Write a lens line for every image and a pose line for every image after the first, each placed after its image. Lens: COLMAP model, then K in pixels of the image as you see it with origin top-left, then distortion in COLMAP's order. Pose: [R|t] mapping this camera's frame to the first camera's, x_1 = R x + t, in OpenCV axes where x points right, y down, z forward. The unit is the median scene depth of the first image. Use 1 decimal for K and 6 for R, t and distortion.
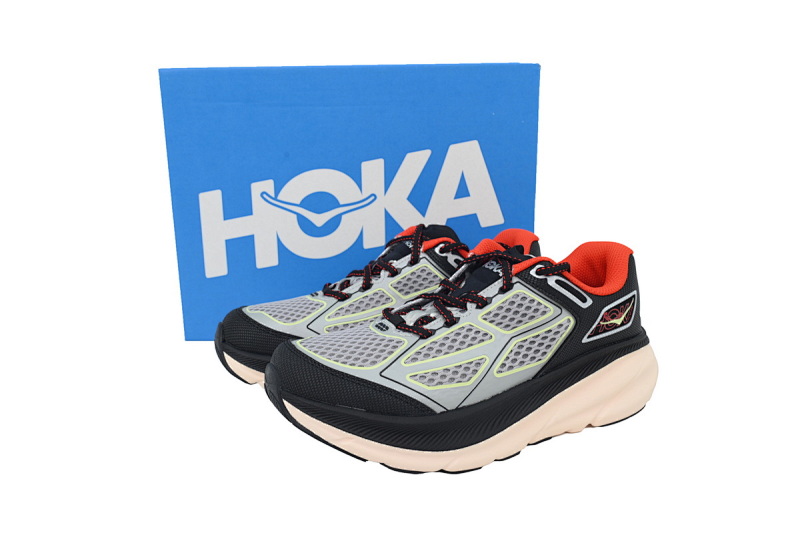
lens RADIAL K [[623.9, 0, 399.4], [0, 623.9, 267.6], [0, 0, 1]] dist [-0.012041, -0.000624]
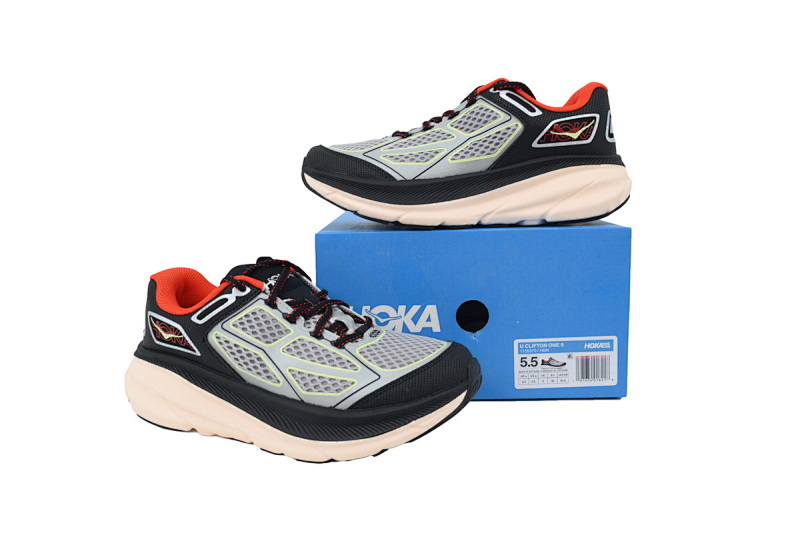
lens RADIAL K [[623.9, 0, 401.2], [0, 623.9, 267.0], [0, 0, 1]] dist [-0.012041, -0.000624]
pose [[0.908472, 0.043794, -0.415645, 0.602693], [-0.070749, 0.996257, -0.049666, 0.454769], [0.411914, 0.074526, 0.908170, -0.224085]]
